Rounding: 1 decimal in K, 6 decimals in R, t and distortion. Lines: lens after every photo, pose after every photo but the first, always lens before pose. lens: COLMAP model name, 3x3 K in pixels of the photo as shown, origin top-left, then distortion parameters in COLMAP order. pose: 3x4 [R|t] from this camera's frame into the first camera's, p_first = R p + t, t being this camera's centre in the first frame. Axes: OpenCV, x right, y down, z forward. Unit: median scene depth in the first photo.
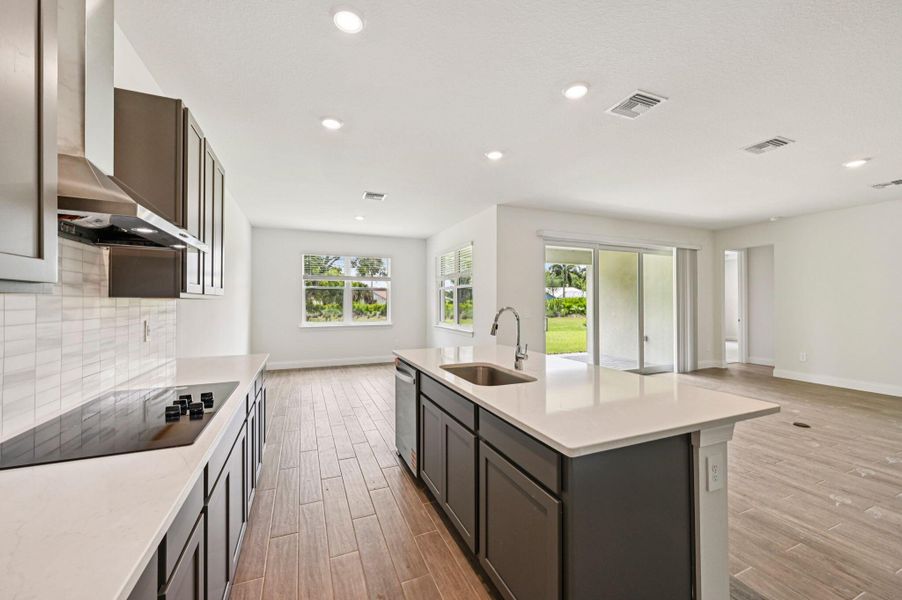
lens RADIAL K [[348.1, 0, 451.0], [0, 348.1, 300.0], [0, 0, 1]] dist [-0.000865, -0.000186]
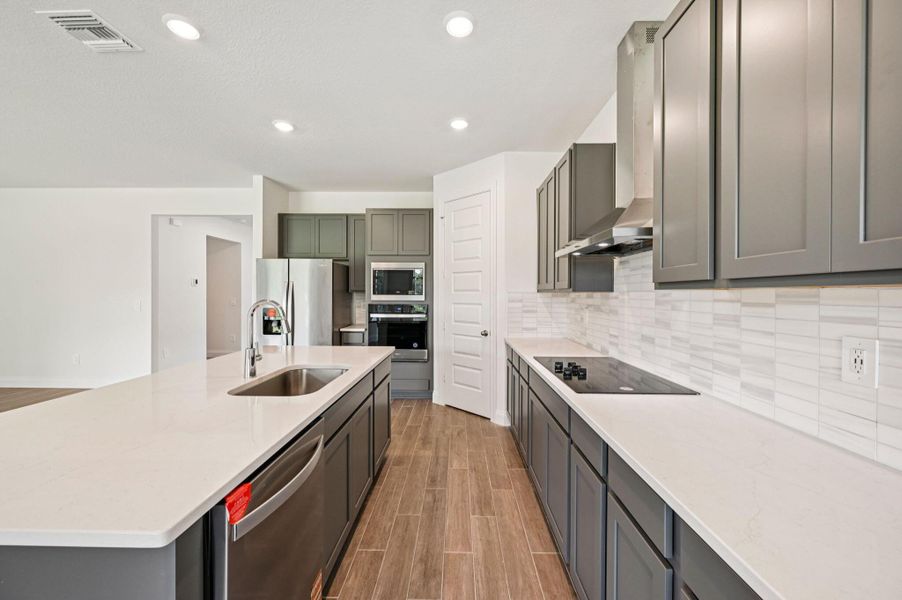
lens RADIAL K [[348.1, 0, 451.0], [0, 348.1, 300.0], [0, 0, 1]] dist [-0.000865, -0.000186]
pose [[-0.913919, -0.010548, 0.405759, -0.297480], [-0.009230, 0.999944, 0.005206, 0.008069], [-0.405791, 0.001013, -0.913965, 0.837584]]
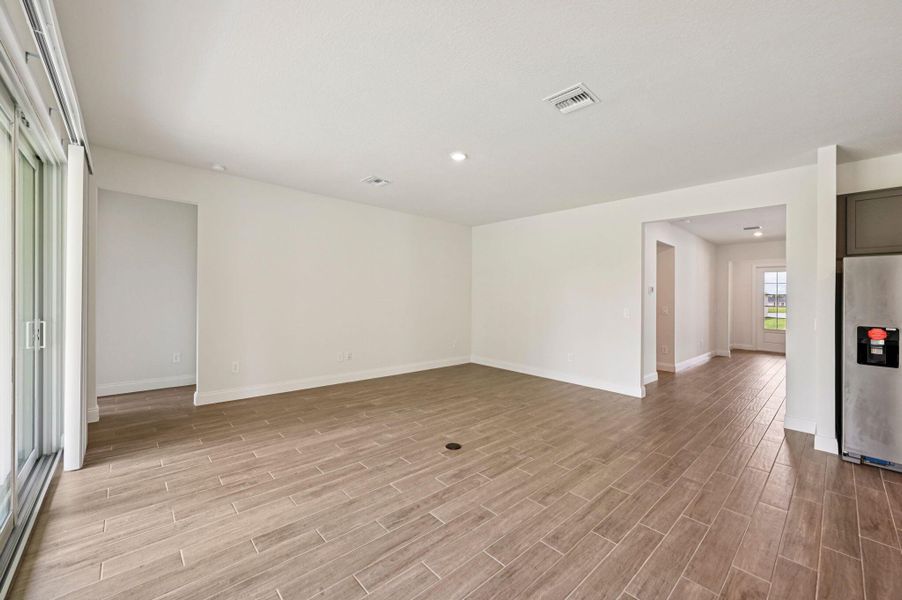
lens RADIAL K [[357.5, 0, 448.1], [0, 357.5, 292.9], [0, 0, 1]] dist [0.003004, 0.000184]
pose [[-0.341871, 0.005984, 0.939728, 0.186627], [-0.027460, 0.999489, -0.016354, 0.008038], [-0.939346, -0.031396, -0.341532, 1.174384]]
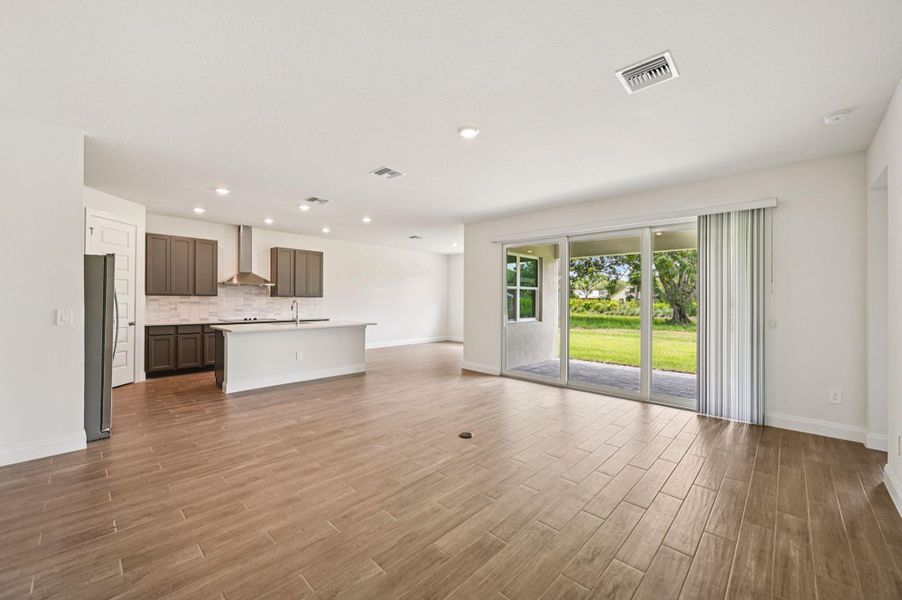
lens RADIAL K [[348.1, 0, 451.0], [0, 348.1, 300.0], [0, 0, 1]] dist [-0.000865, -0.000186]
pose [[0.410886, 0.004822, -0.911674, 1.623491], [-0.002211, 0.999988, 0.004292, 0.002349], [0.911684, 0.000253, 0.410892, 0.528621]]
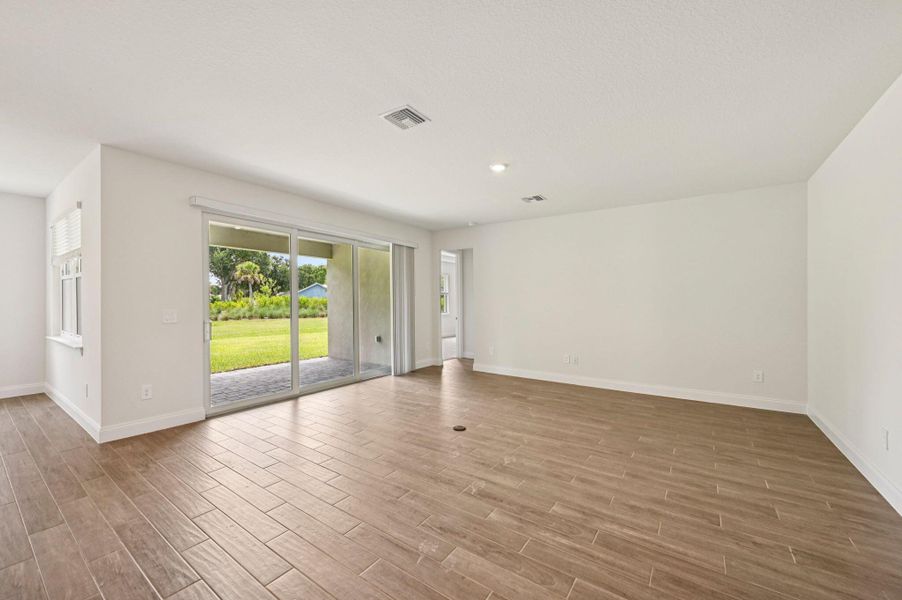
lens RADIAL K [[357.5, 0, 448.1], [0, 357.5, 292.9], [0, 0, 1]] dist [0.003004, 0.000184]
pose [[0.846125, 0.016495, 0.532729, 0.396299], [-0.008287, 0.999807, -0.017795, 0.000270], [-0.532920, 0.010642, 0.846099, 0.151225]]
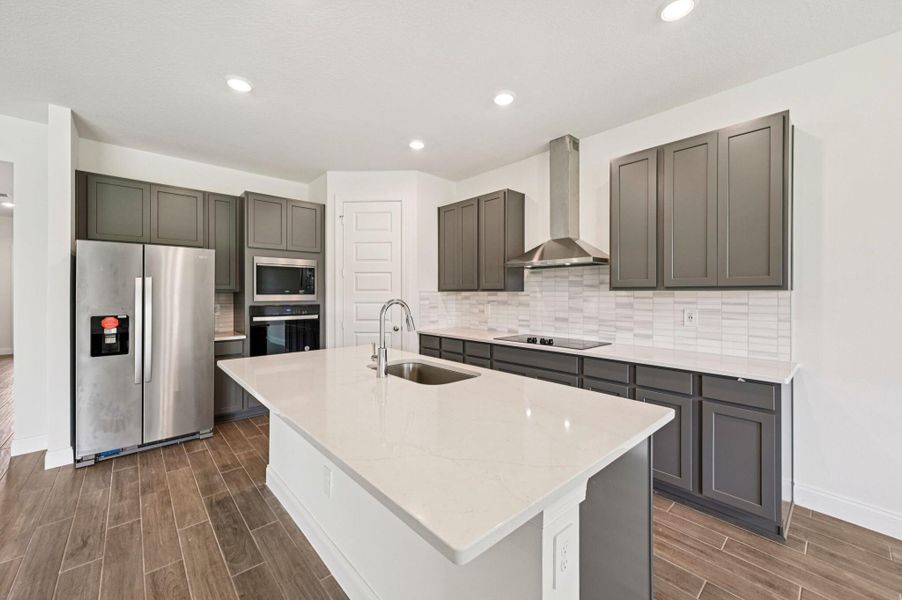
lens RADIAL K [[348.7, 0, 447.4], [0, 348.7, 296.8], [0, 0, 1]] dist [-0.012554, -0.000099]
pose [[-0.944710, 0.004276, -0.327878, 0.169990], [0.004420, 0.999990, 0.000306, 0.007542], [0.327876, -0.001161, -0.944720, 0.968637]]
